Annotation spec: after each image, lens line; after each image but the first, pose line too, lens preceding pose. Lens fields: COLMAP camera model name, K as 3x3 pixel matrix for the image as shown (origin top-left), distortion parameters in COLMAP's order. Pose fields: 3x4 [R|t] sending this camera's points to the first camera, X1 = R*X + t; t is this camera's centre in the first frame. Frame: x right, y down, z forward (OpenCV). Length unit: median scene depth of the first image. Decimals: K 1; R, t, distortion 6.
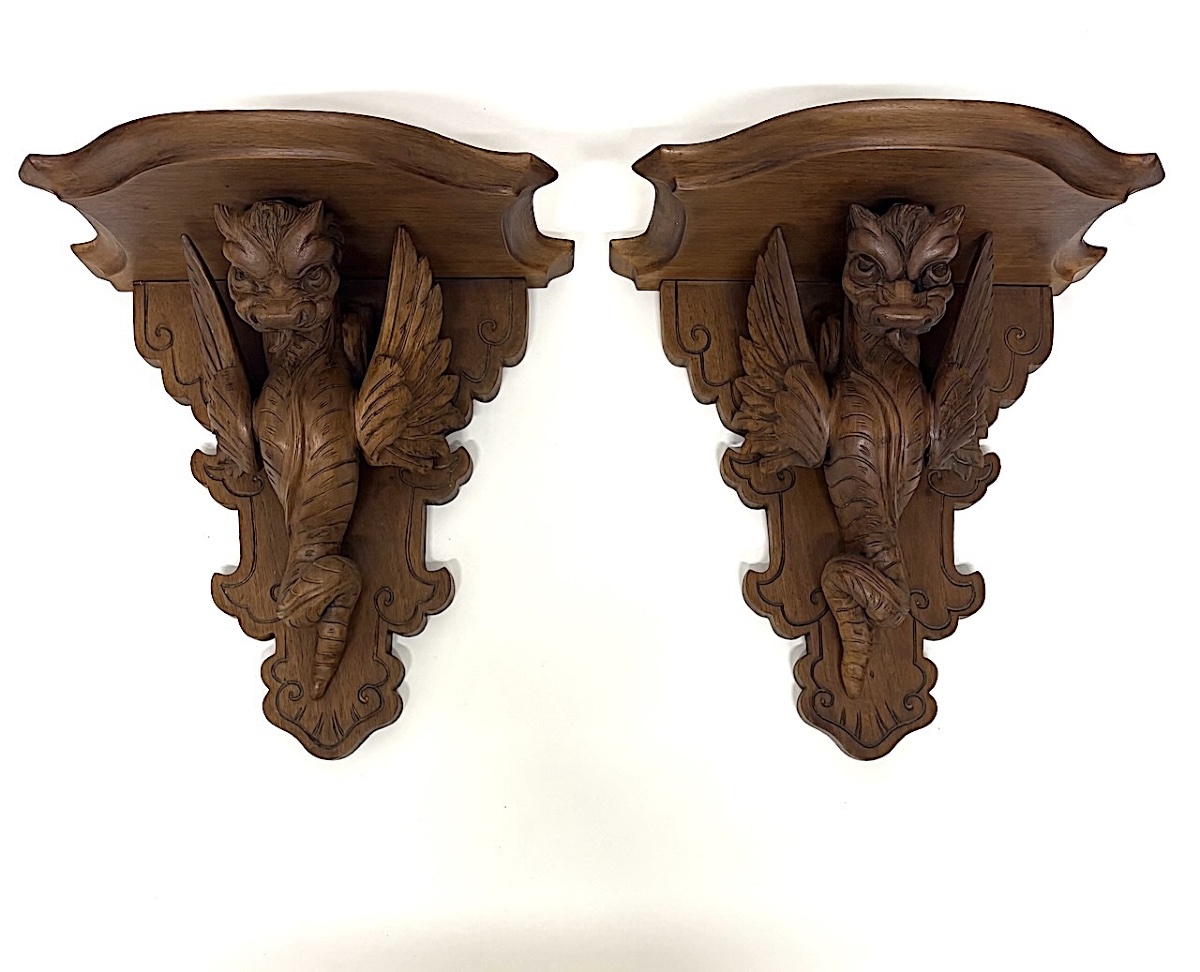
lens RADIAL K [[1415.3, 0, 586.7], [0, 1415.3, 550.3], [0, 0, 1]] dist [0.054988, 0.028921]
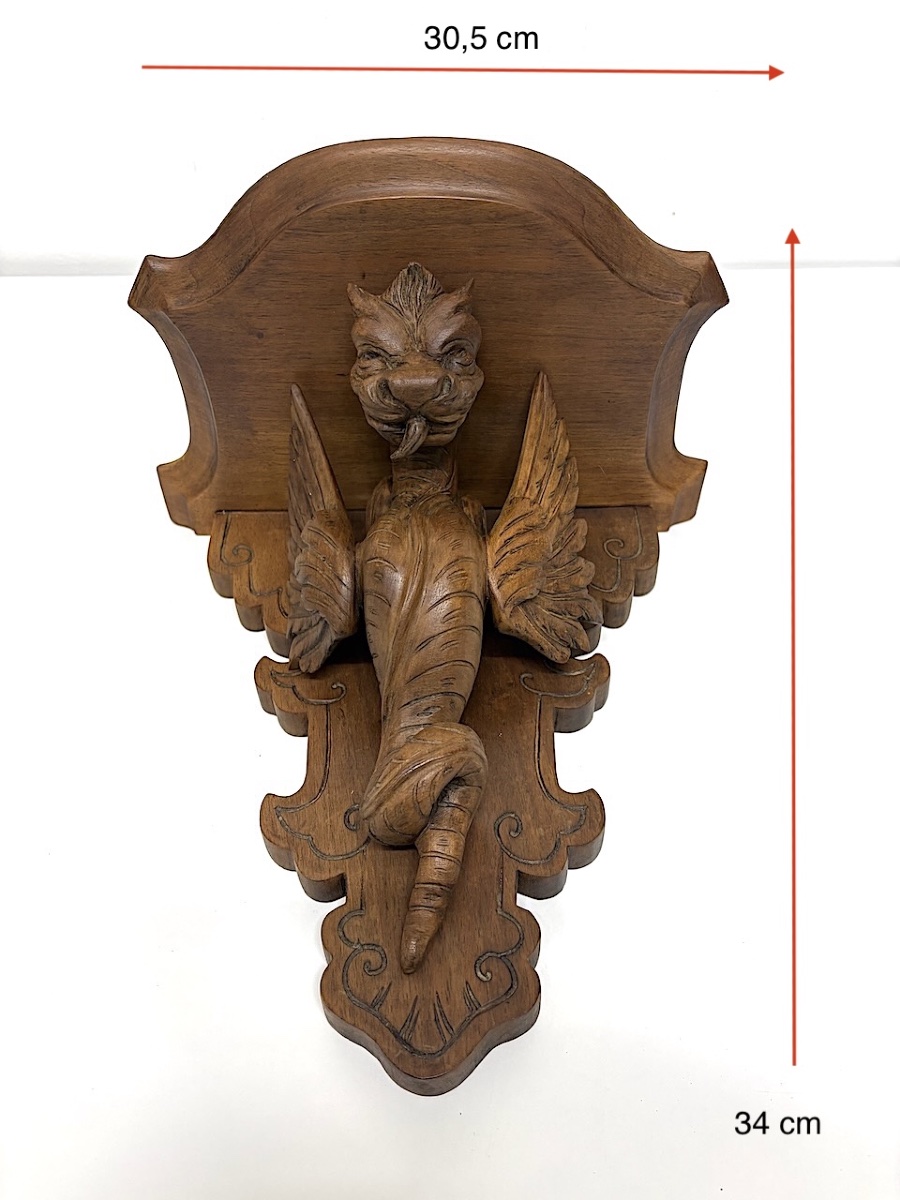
lens RADIAL K [[940.2, 0, 450.0], [0, 940.2, 600.0], [0, 0, 1]] dist [0.236541, -0.631923]
pose [[0.999901, 0.007474, -0.011951, -0.175861], [-0.013067, 0.809519, -0.586948, 0.227984], [0.005288, 0.587046, 0.809536, 0.591908]]
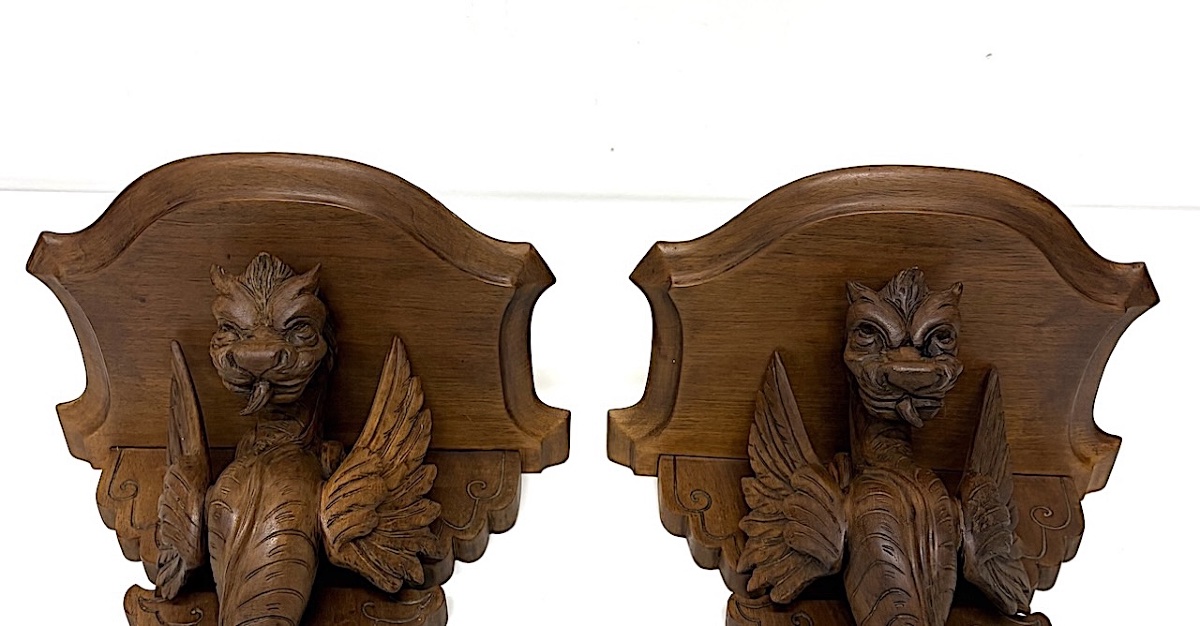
lens RADIAL K [[1365.2, 0, 592.2], [0, 1365.2, 453.6], [0, 0, 1]] dist [0.283904, -0.733393]
pose [[0.999557, 0.025555, -0.015253, 0.022705], [-0.029473, 0.778865, -0.626499, 0.429027], [-0.004130, 0.626671, 0.779273, 0.290909]]
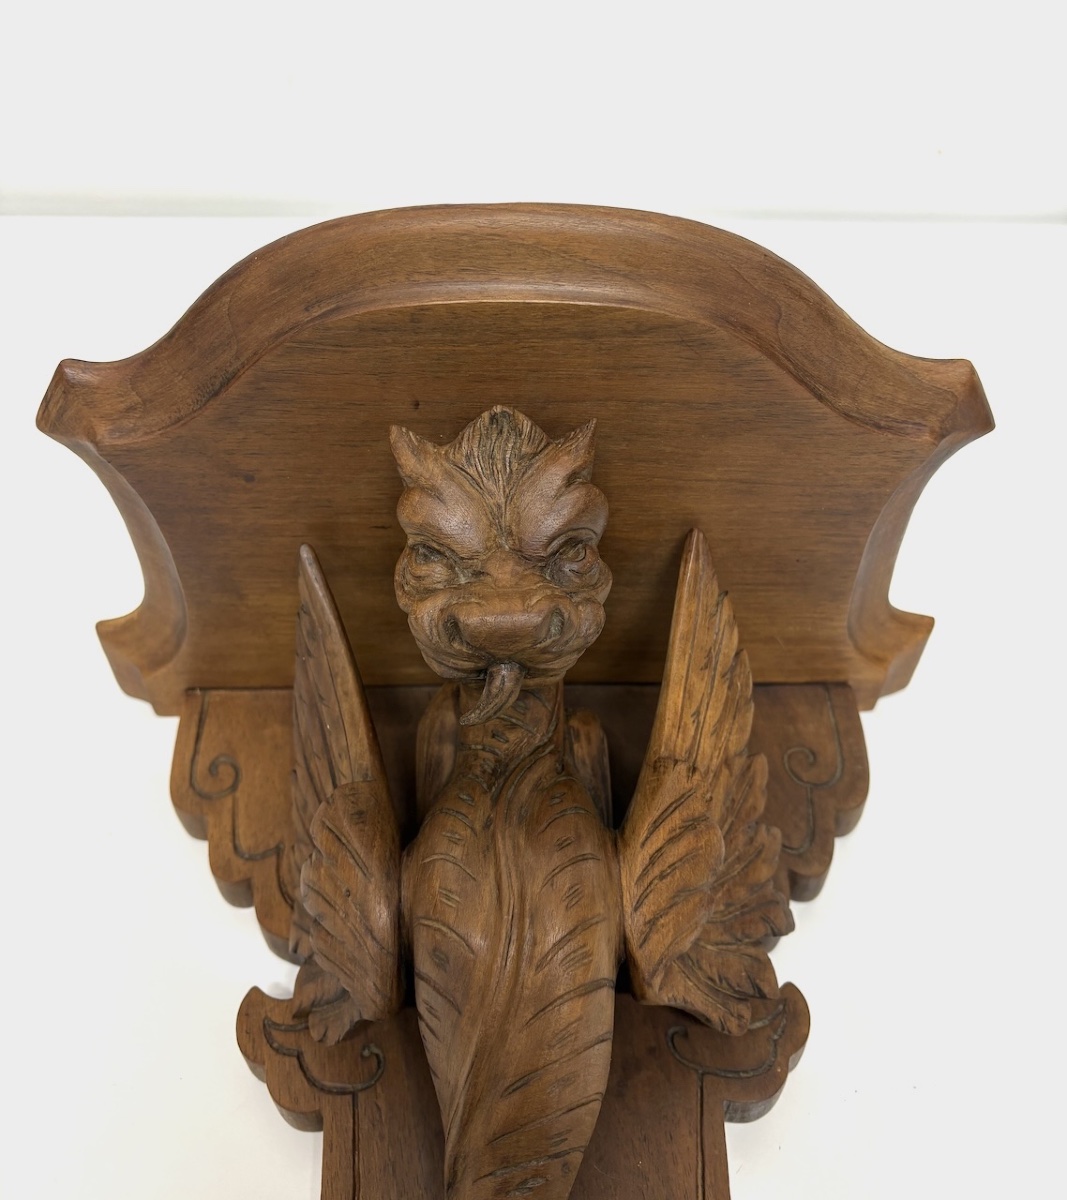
lens RADIAL K [[1108.8, 0, 531.0], [0, 1108.8, 518.1], [0, 0, 1]] dist [0.135137, -0.282553]
pose [[0.999905, 0.009537, 0.009938, -0.195975], [-0.002397, 0.830973, -0.556308, 0.011710], [-0.013563, 0.556231, 0.830917, 0.622359]]
